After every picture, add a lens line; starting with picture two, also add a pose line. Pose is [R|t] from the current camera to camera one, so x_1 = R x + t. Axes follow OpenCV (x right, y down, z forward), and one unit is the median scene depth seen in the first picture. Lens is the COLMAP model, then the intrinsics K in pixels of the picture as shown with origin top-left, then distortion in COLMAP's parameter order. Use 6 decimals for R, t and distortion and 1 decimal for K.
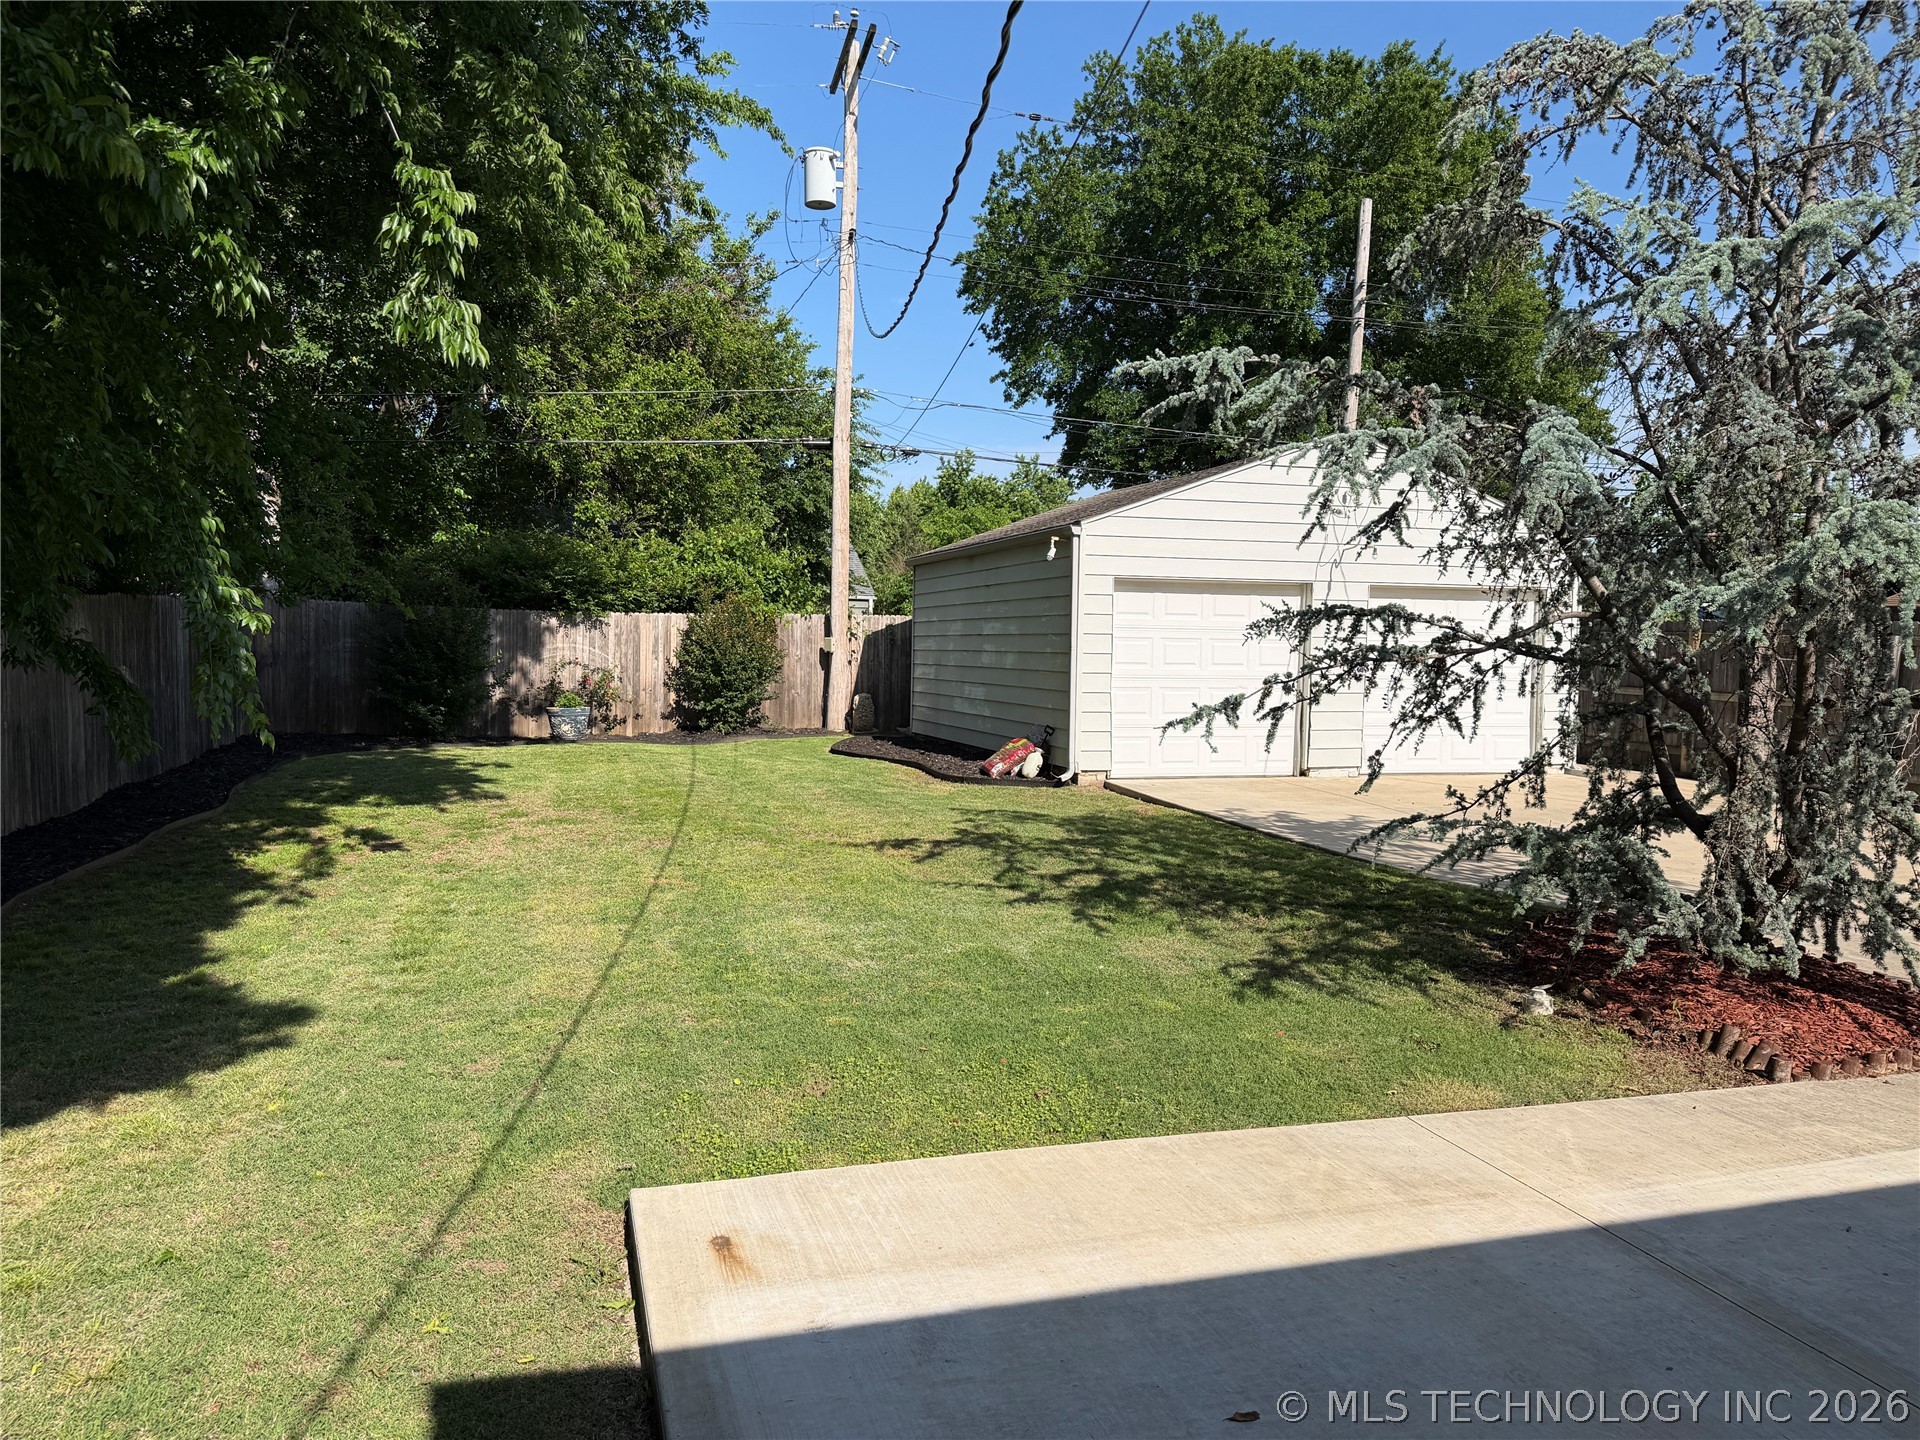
lens RADIAL K [[1333.4, 0, 960.0], [0, 1333.4, 720.0], [0, 0, 1]] dist [0.077971, -0.112322]
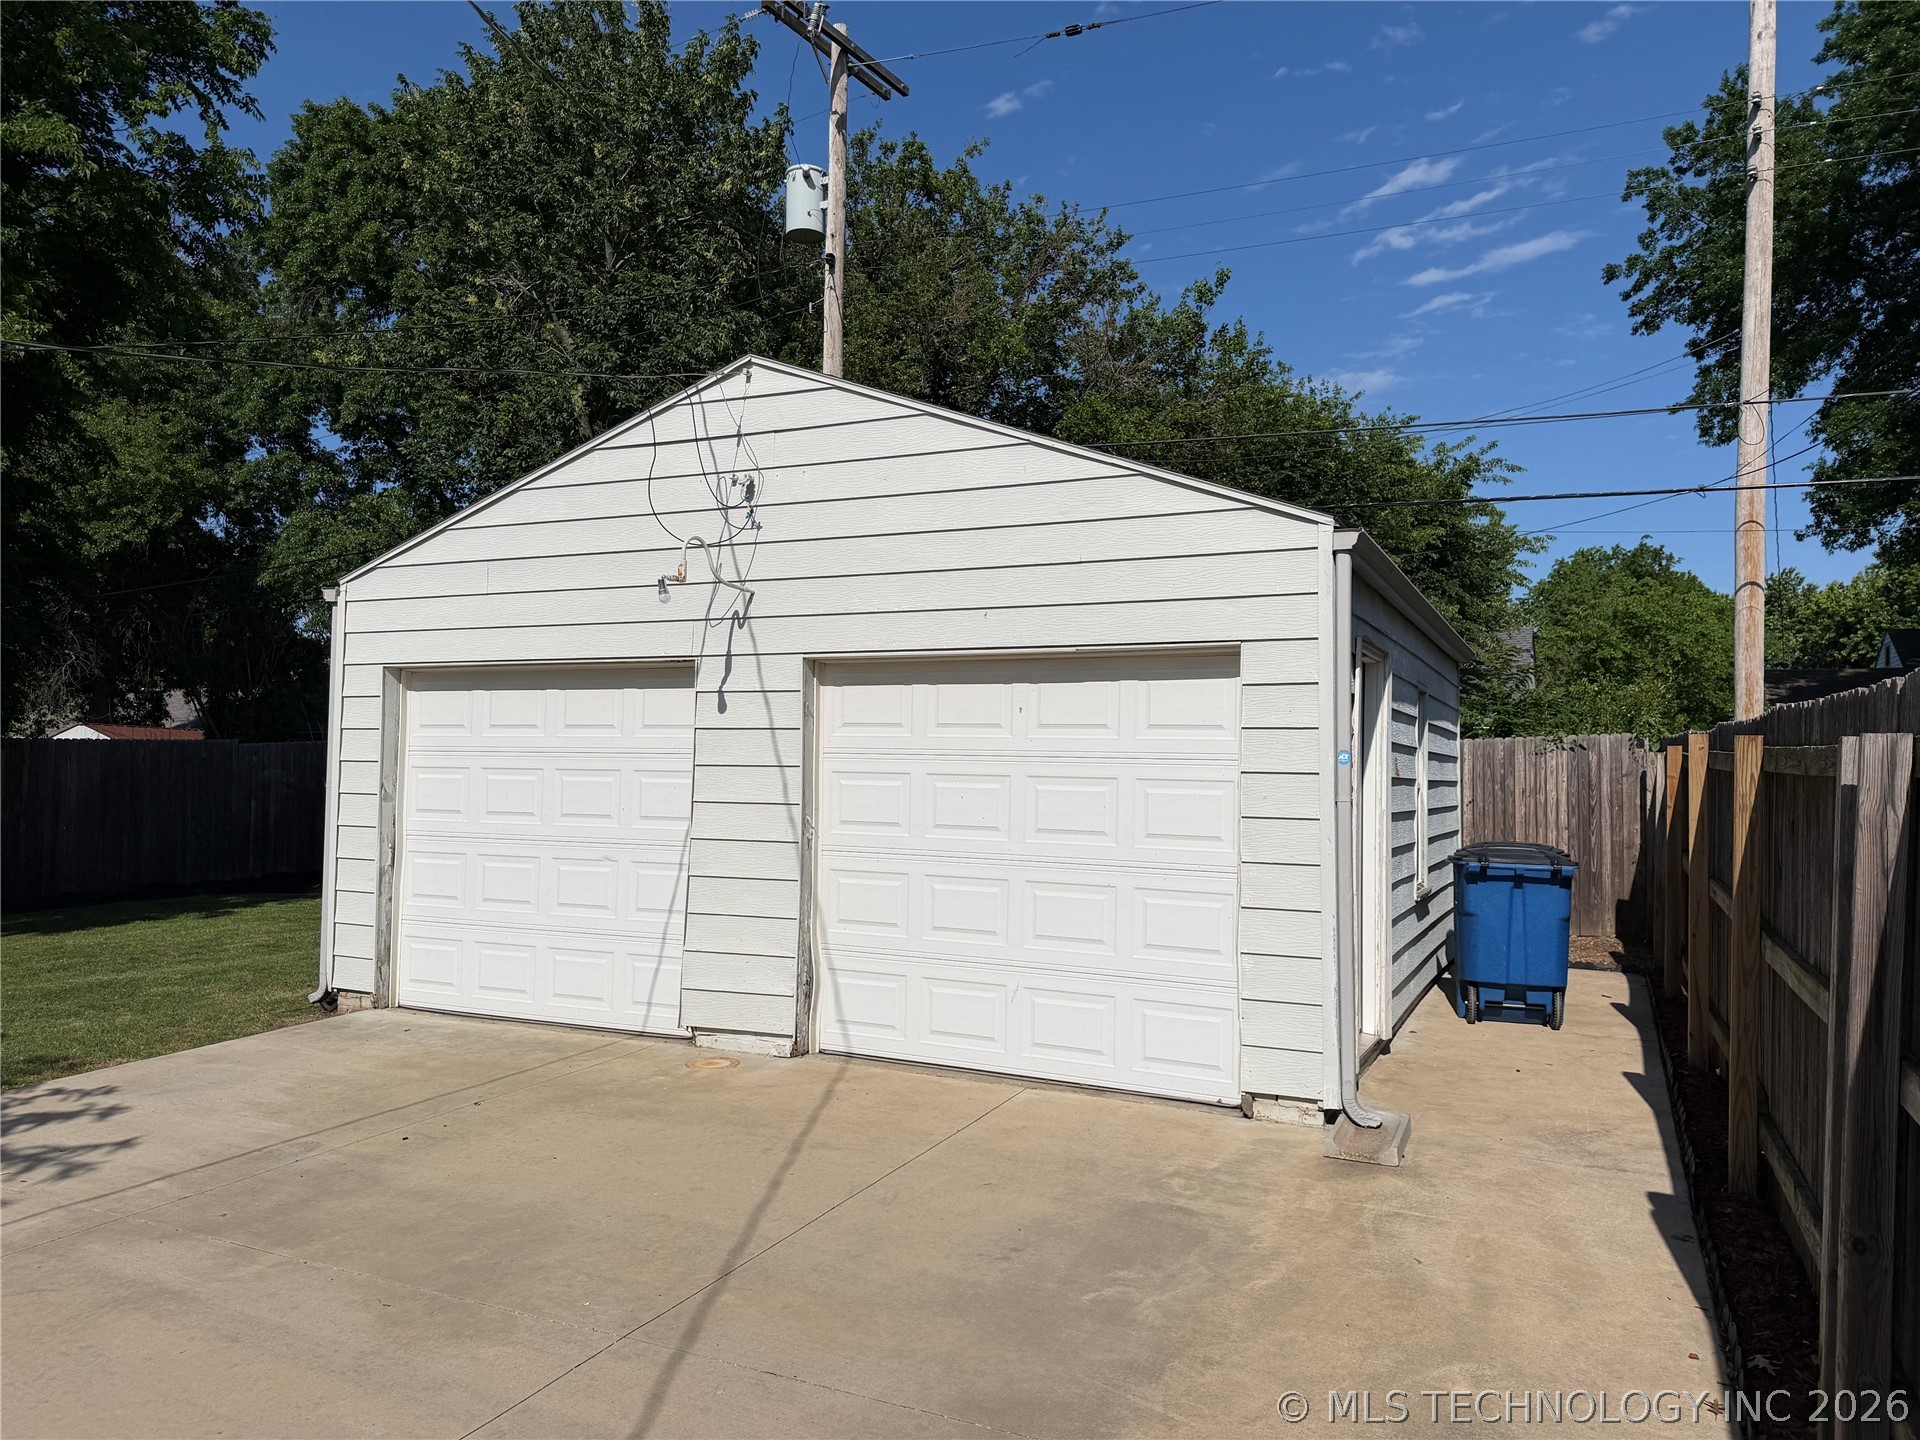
lens RADIAL K [[1270.1, 0, 991.0], [0, 1270.1, 708.4], [0, 0, 1]] dist [0.020381, -0.000273]
pose [[0.735674, -0.041249, -0.676079, 0.494939], [-0.032533, 0.994840, -0.096098, -0.031433], [0.676554, 0.092692, 0.730536, 0.555473]]
